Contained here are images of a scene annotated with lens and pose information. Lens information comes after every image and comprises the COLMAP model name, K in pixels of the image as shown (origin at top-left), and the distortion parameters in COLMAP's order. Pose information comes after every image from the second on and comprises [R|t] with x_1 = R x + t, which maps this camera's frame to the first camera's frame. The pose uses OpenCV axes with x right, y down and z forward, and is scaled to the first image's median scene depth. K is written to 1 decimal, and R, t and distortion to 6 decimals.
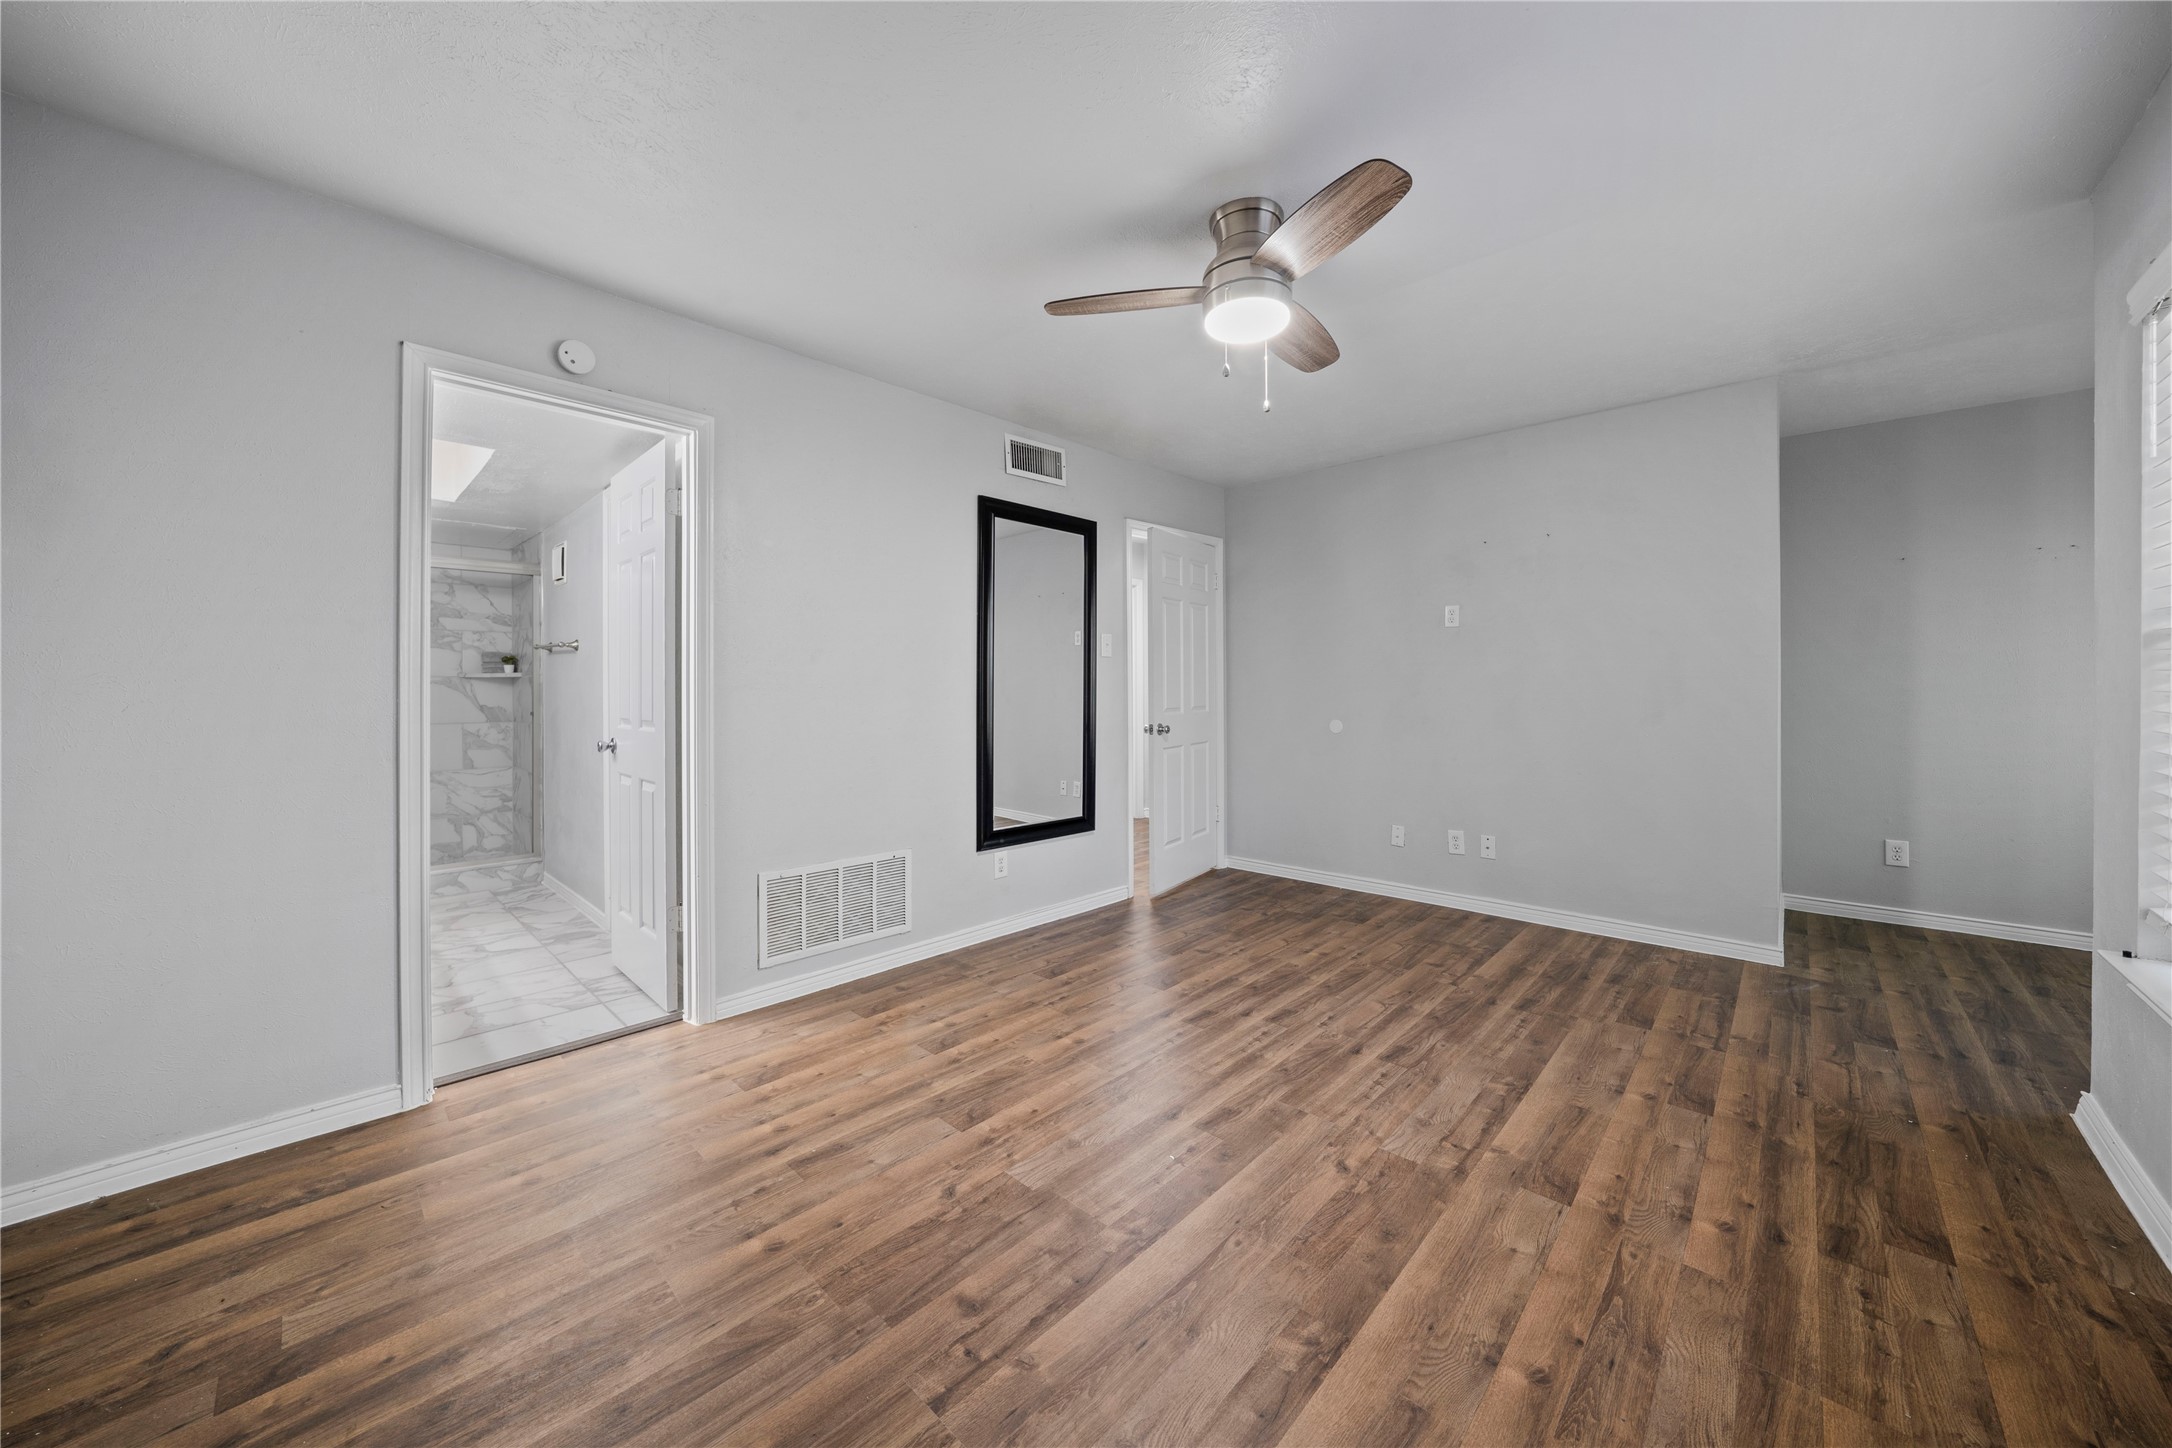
lens RADIAL K [[766.2, 0, 1082.2], [0, 766.2, 696.9], [0, 0, 1]] dist [-0.031905, 0.007506]
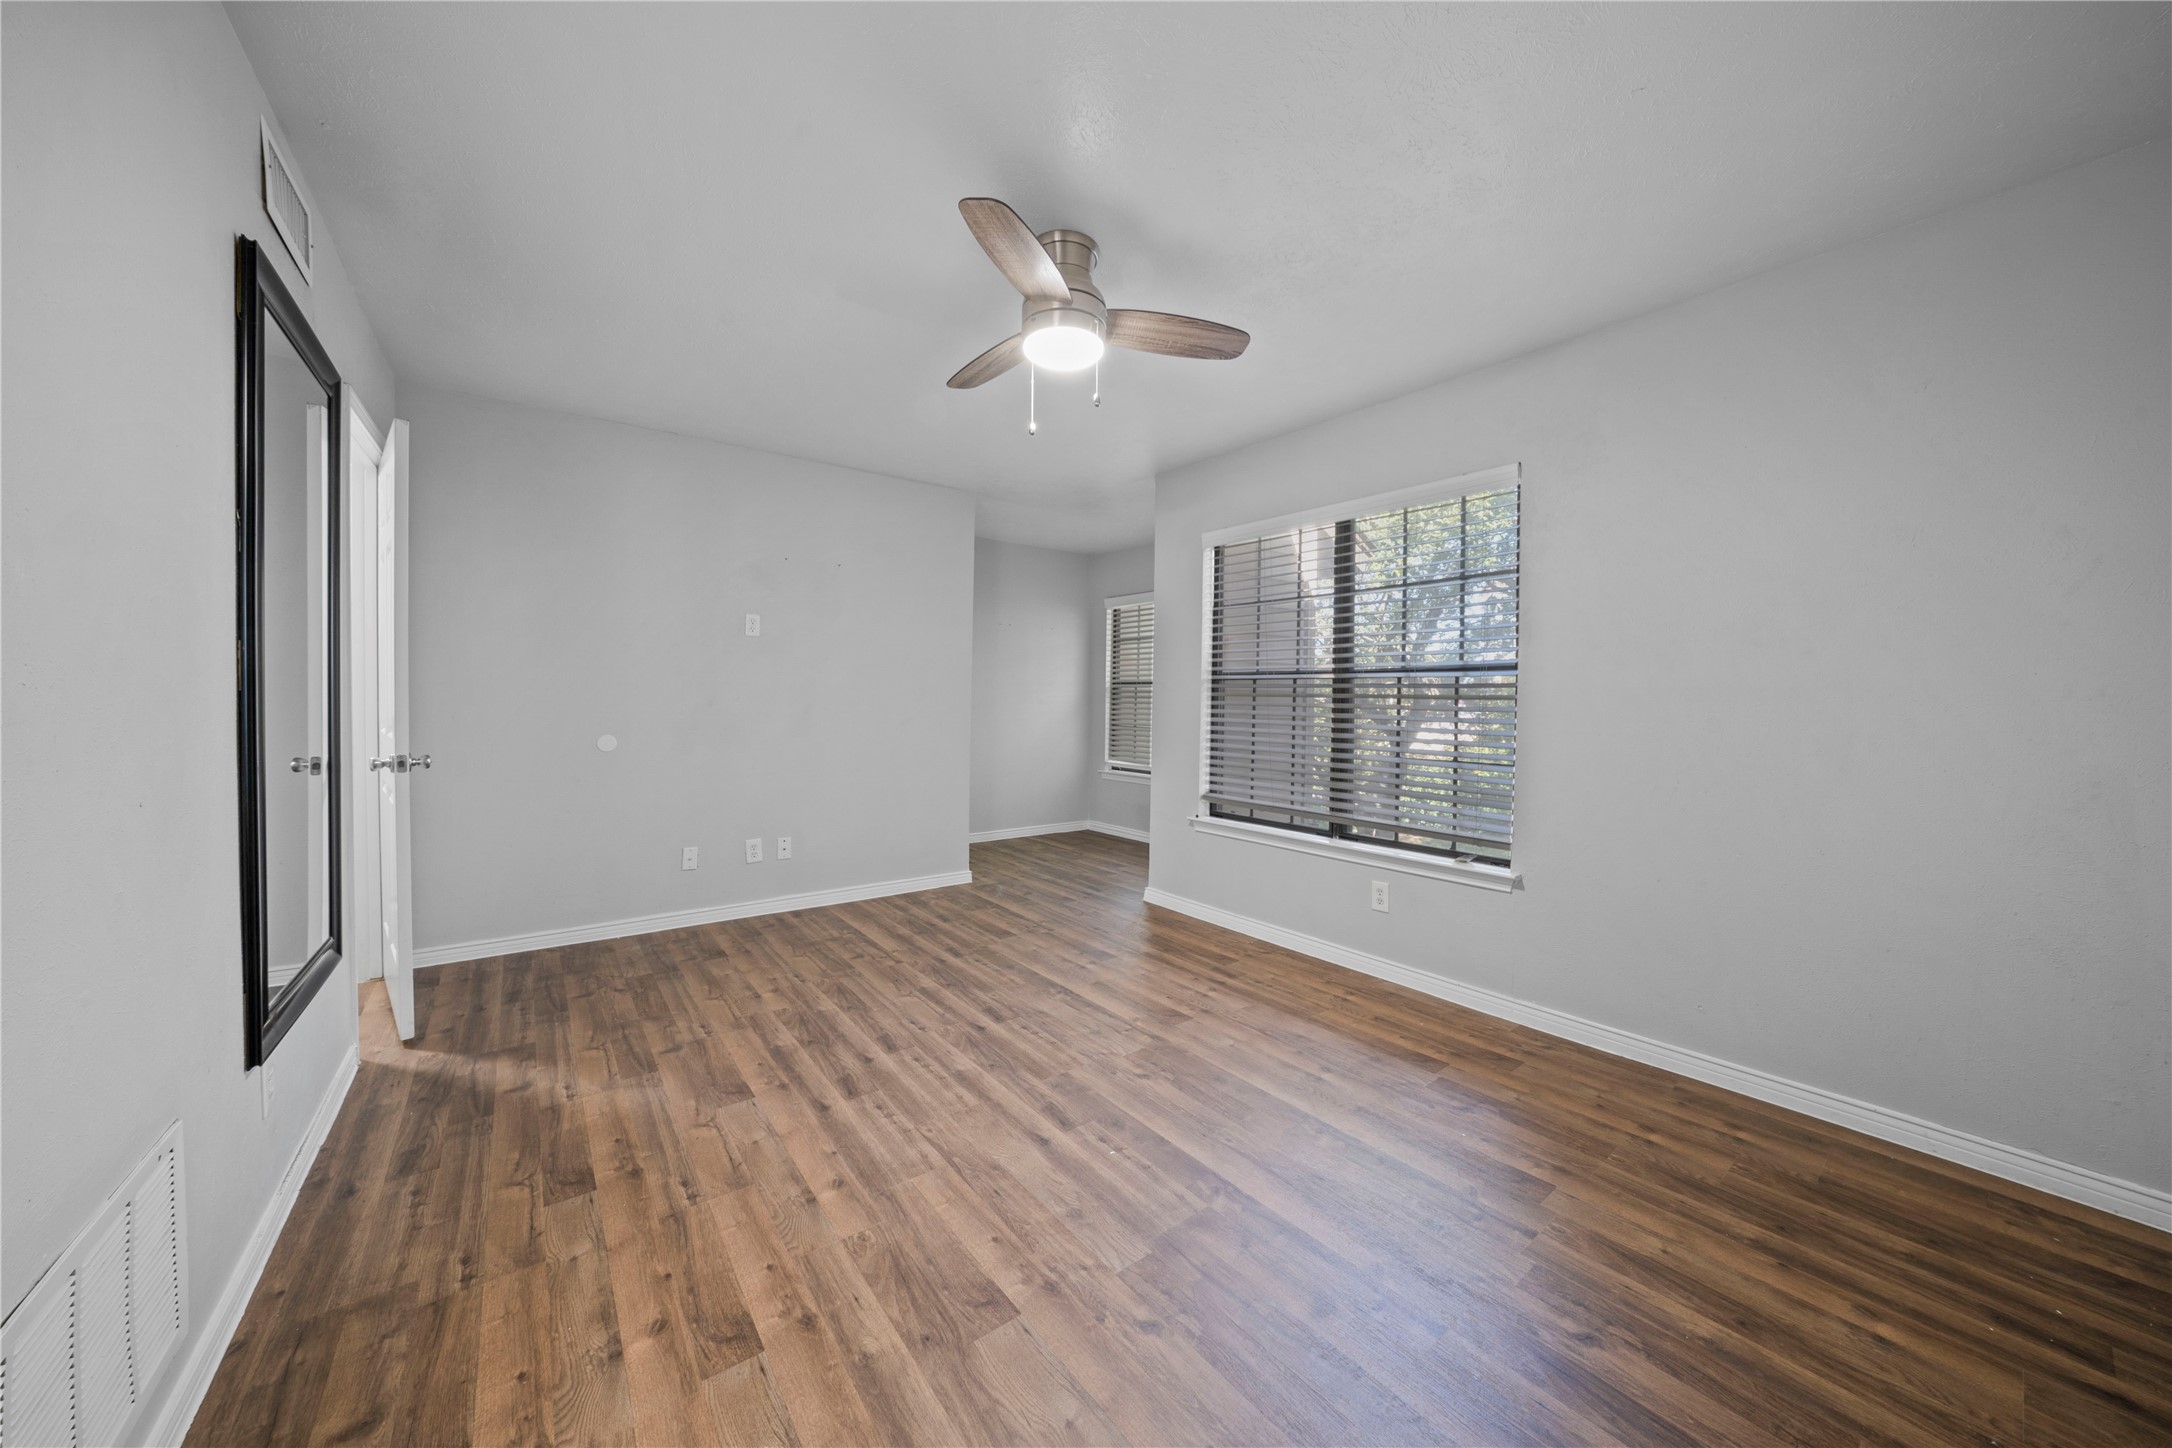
lens RADIAL K [[750.0, 0, 1091.9], [0, 750.0, 719.9], [0, 0, 1]] dist [-0.030905, 0.007046]
pose [[0.147151, -0.023009, 0.988846, -0.589182], [-0.000114, 0.999729, 0.023279, -0.006941], [-0.989114, -0.003538, 0.147108, 0.588612]]
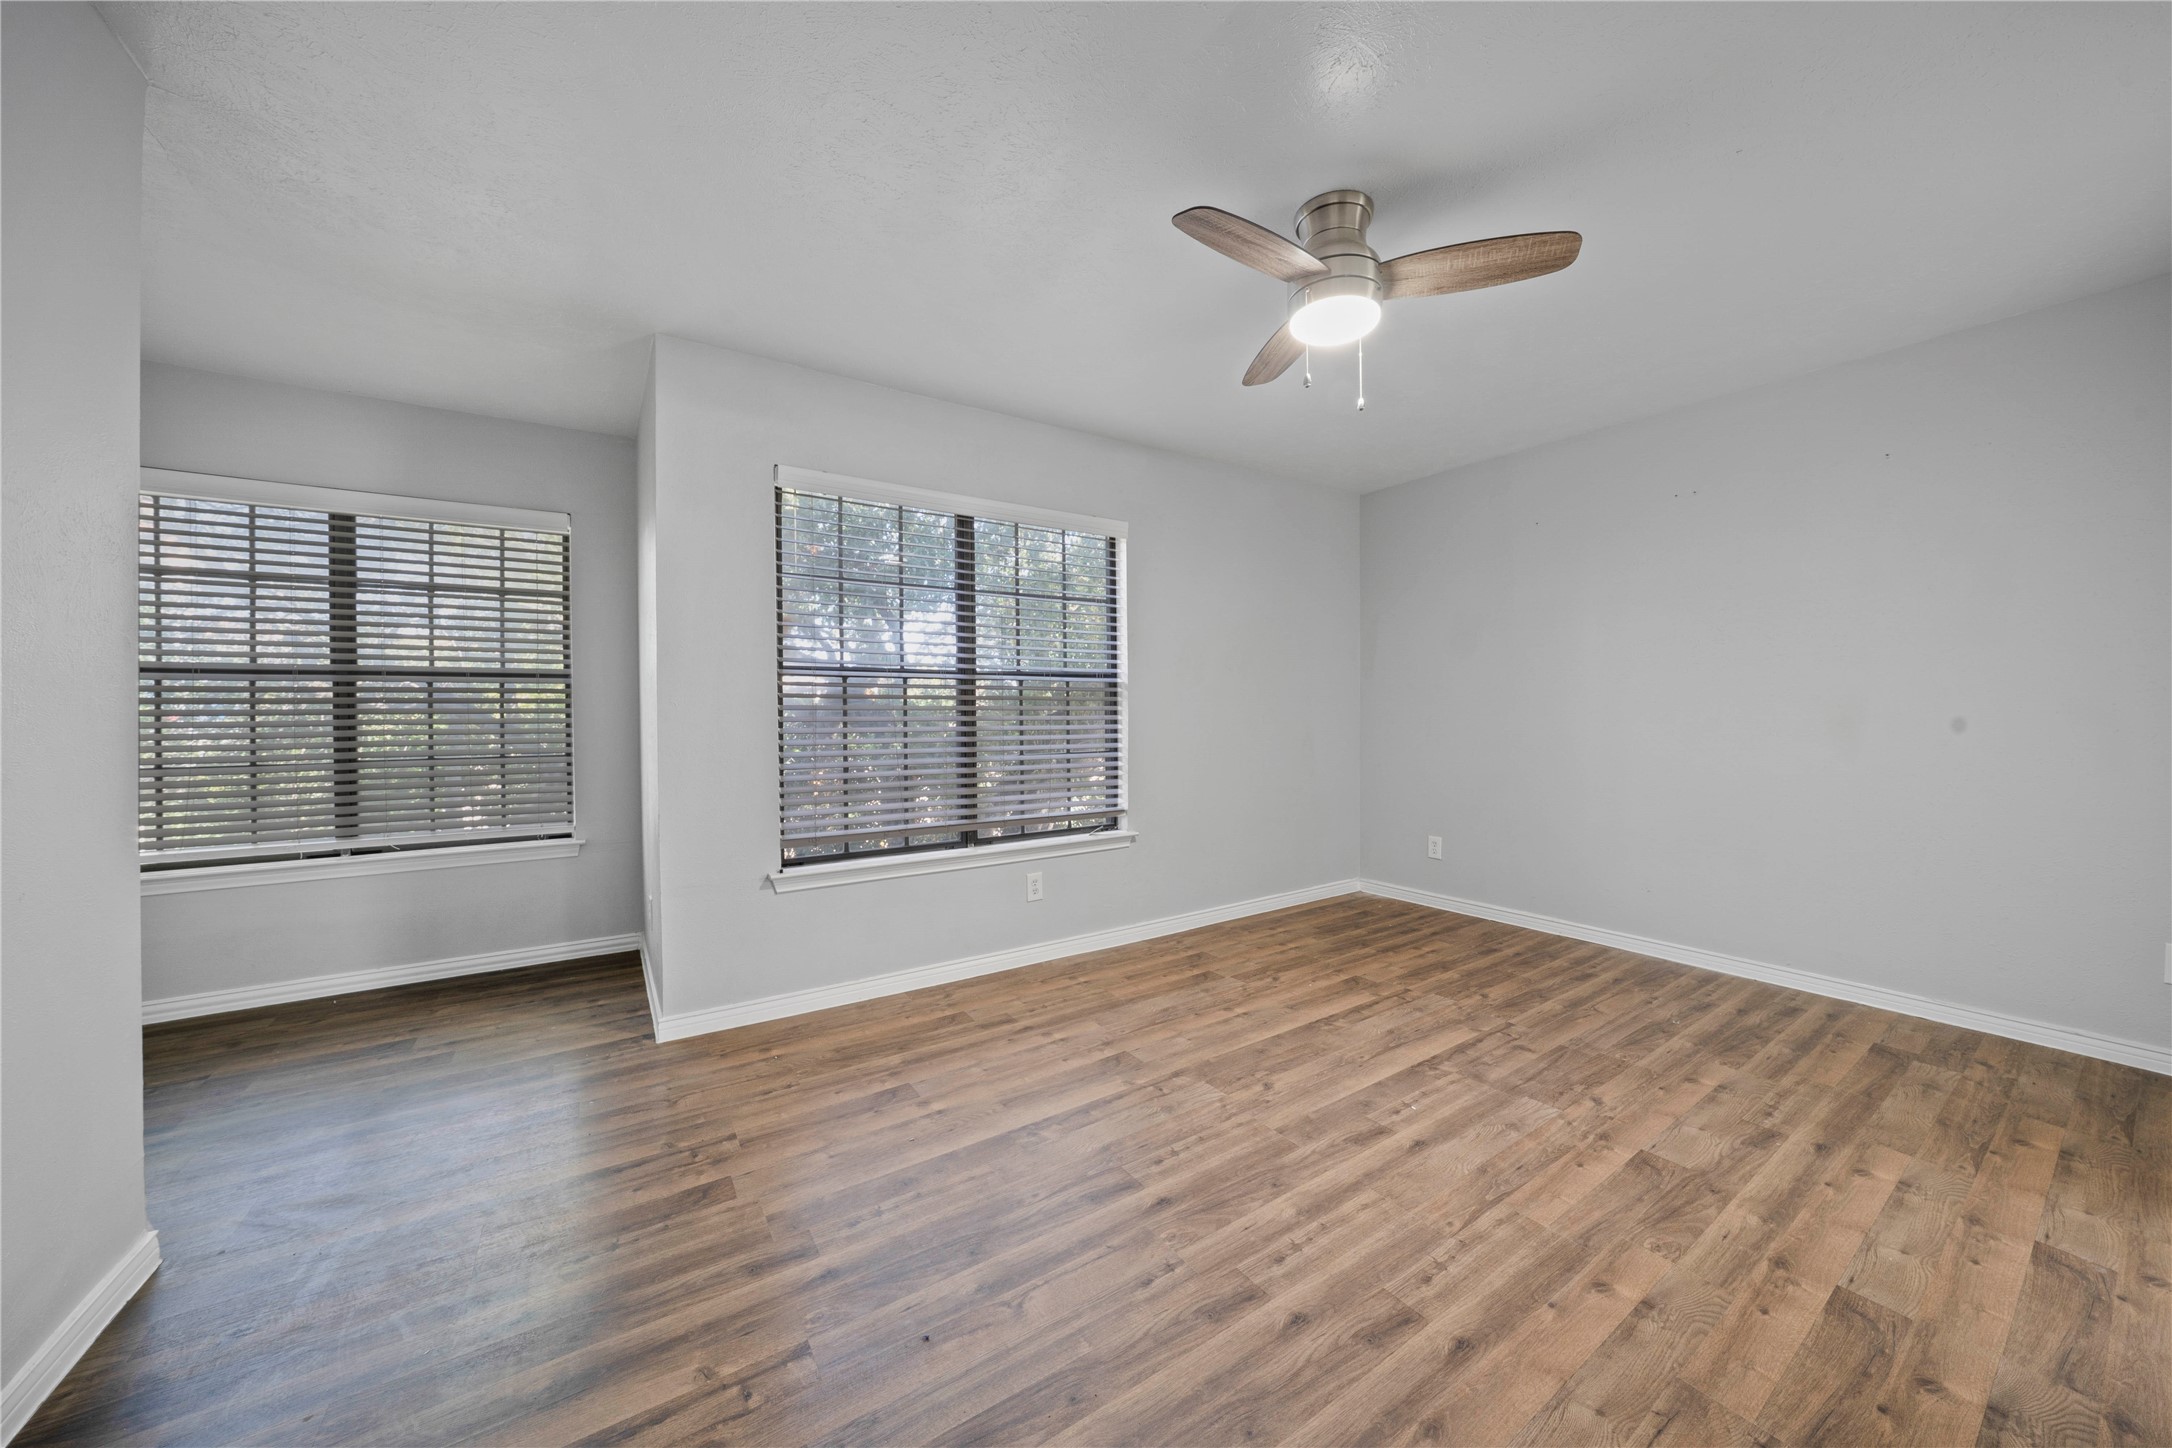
lens RADIAL K [[750.0, 0, 1091.9], [0, 750.0, 719.9], [0, 0, 1]] dist [-0.030905, 0.007046]
pose [[-0.976391, 0.003370, 0.215982, 0.235503], [0.009516, 0.999579, 0.027423, -0.013204], [-0.215799, 0.028831, -0.976012, 1.466480]]
